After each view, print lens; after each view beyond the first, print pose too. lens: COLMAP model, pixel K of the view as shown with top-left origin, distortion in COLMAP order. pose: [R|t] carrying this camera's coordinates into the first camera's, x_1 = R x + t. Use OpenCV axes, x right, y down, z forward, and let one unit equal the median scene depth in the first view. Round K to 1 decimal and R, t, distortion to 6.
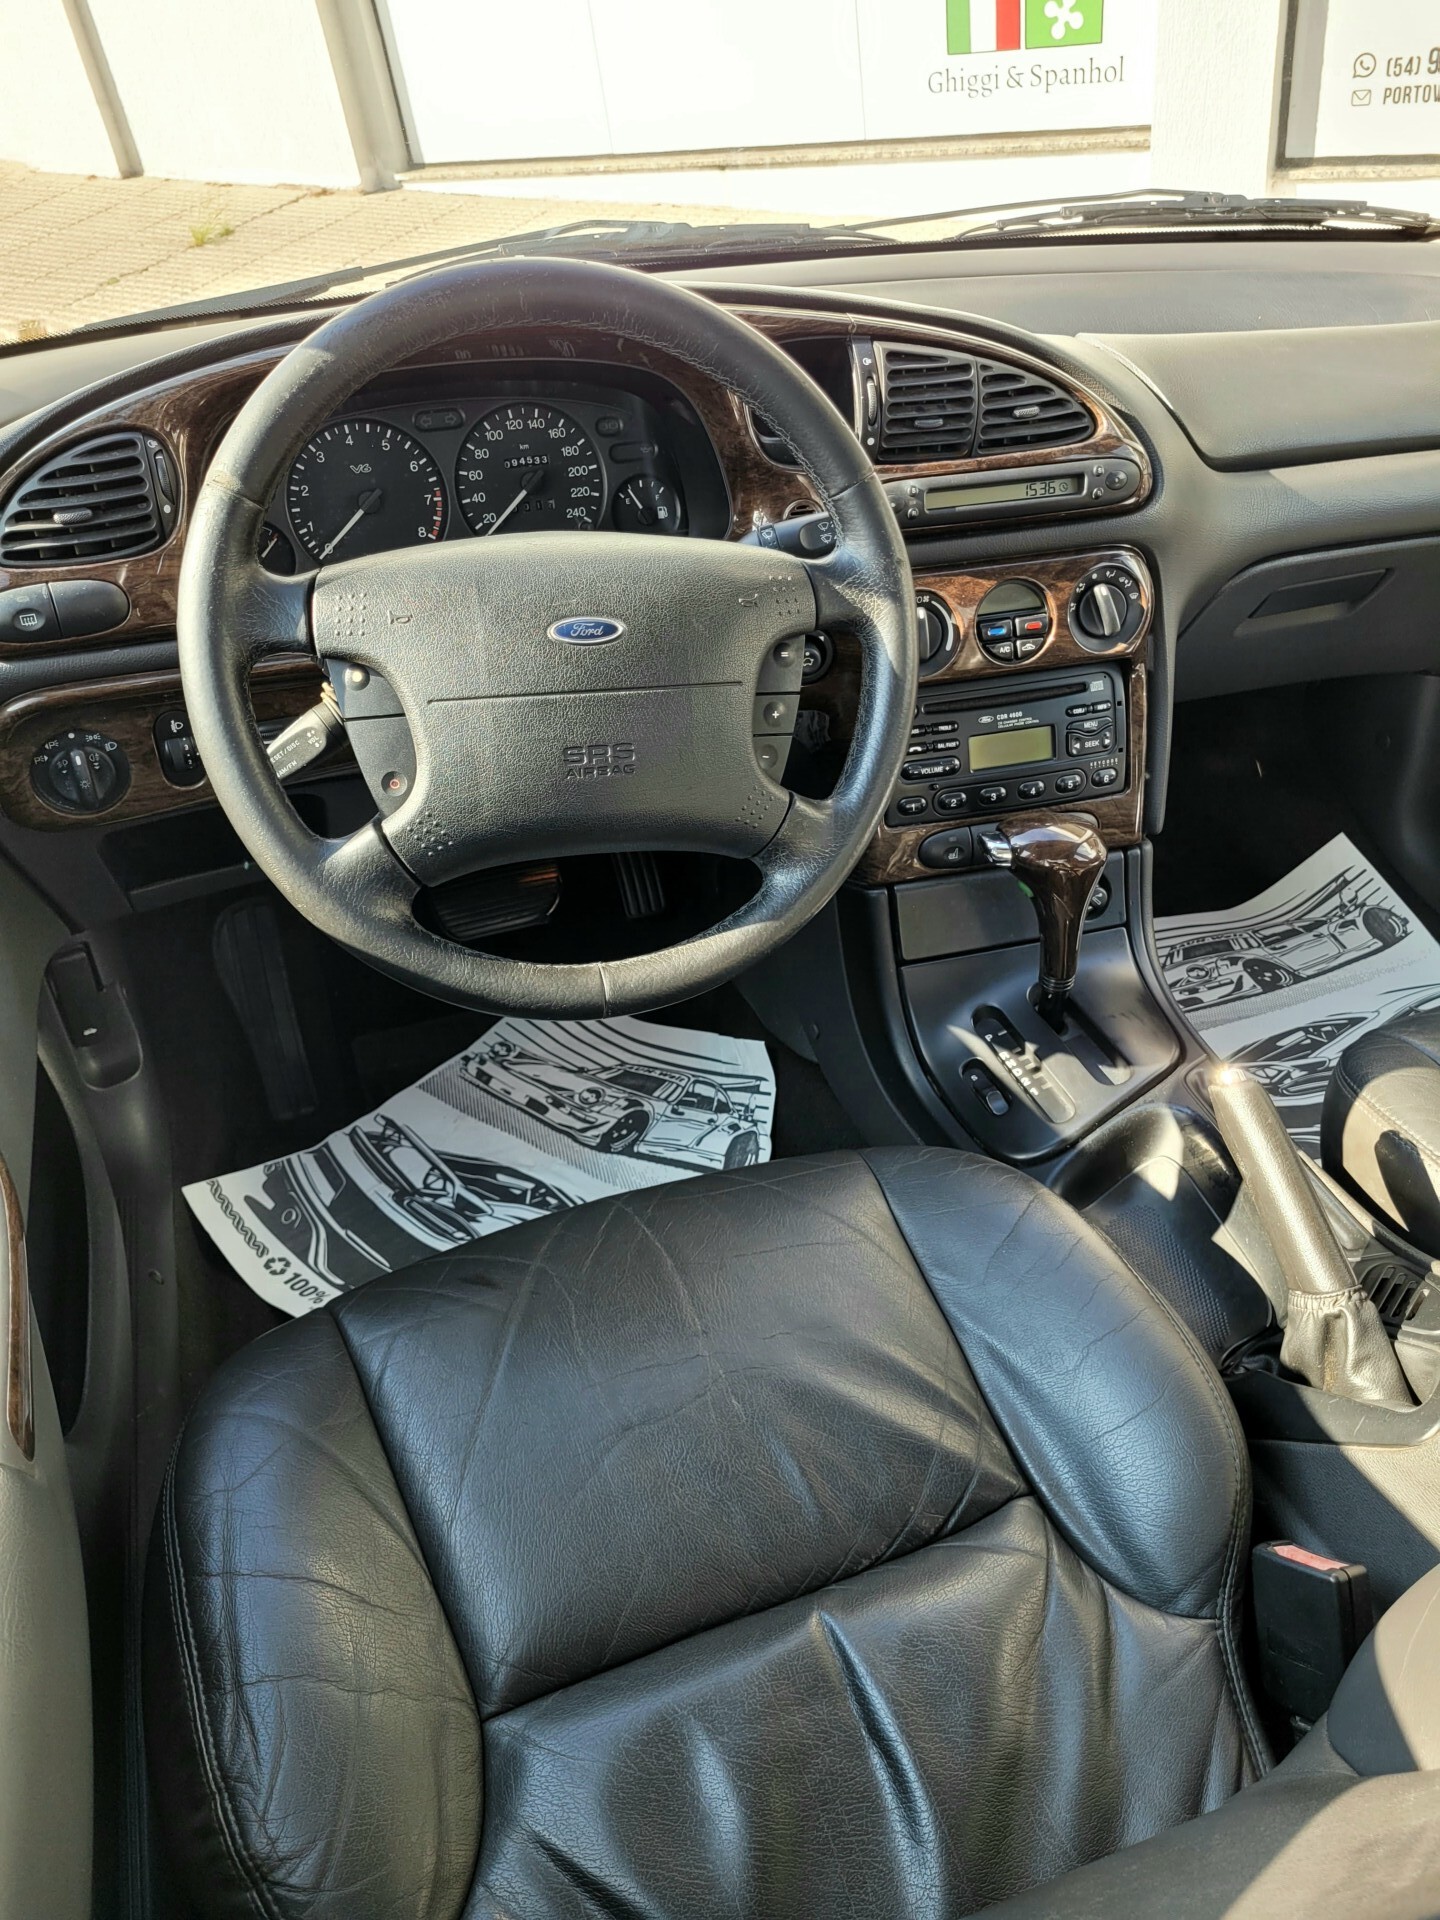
lens RADIAL K [[1456.3, 0, 714.0], [0, 1456.3, 945.6], [0, 0, 1]] dist [0.014776, -0.001707]
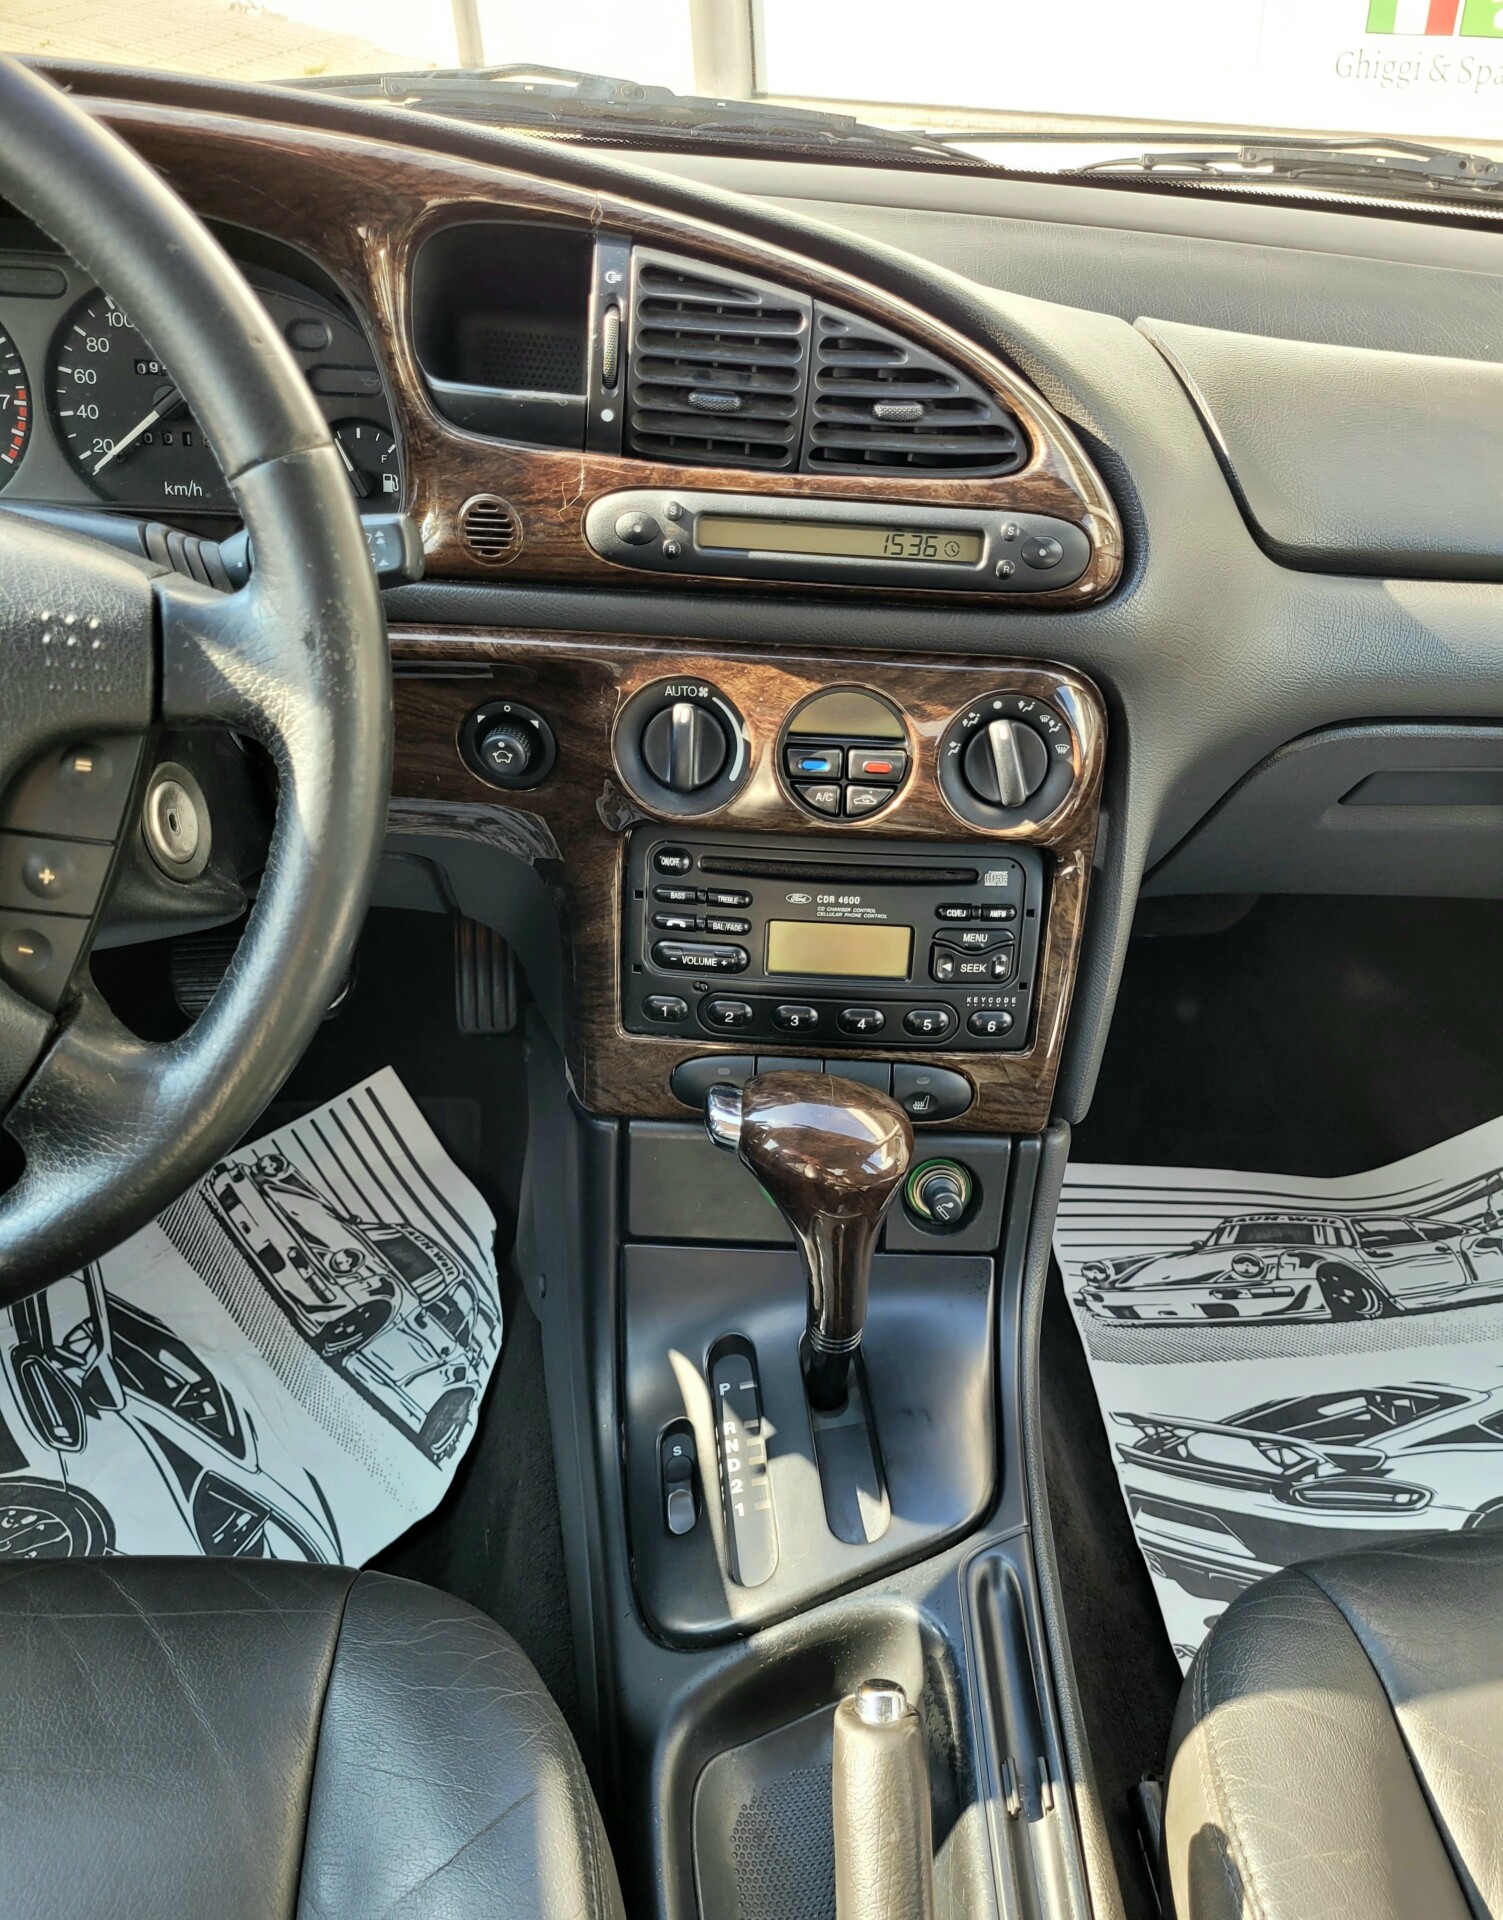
lens RADIAL K [[1549.6, 0, 755.9], [0, 1549.6, 976.0], [0, 0, 1]] dist [0.022299, -0.014608]
pose [[0.970184, 0.204075, -0.130753, 0.254844], [-0.202894, 0.978944, 0.022431, -0.130397], [0.132577, 0.004767, 0.991161, 0.336406]]
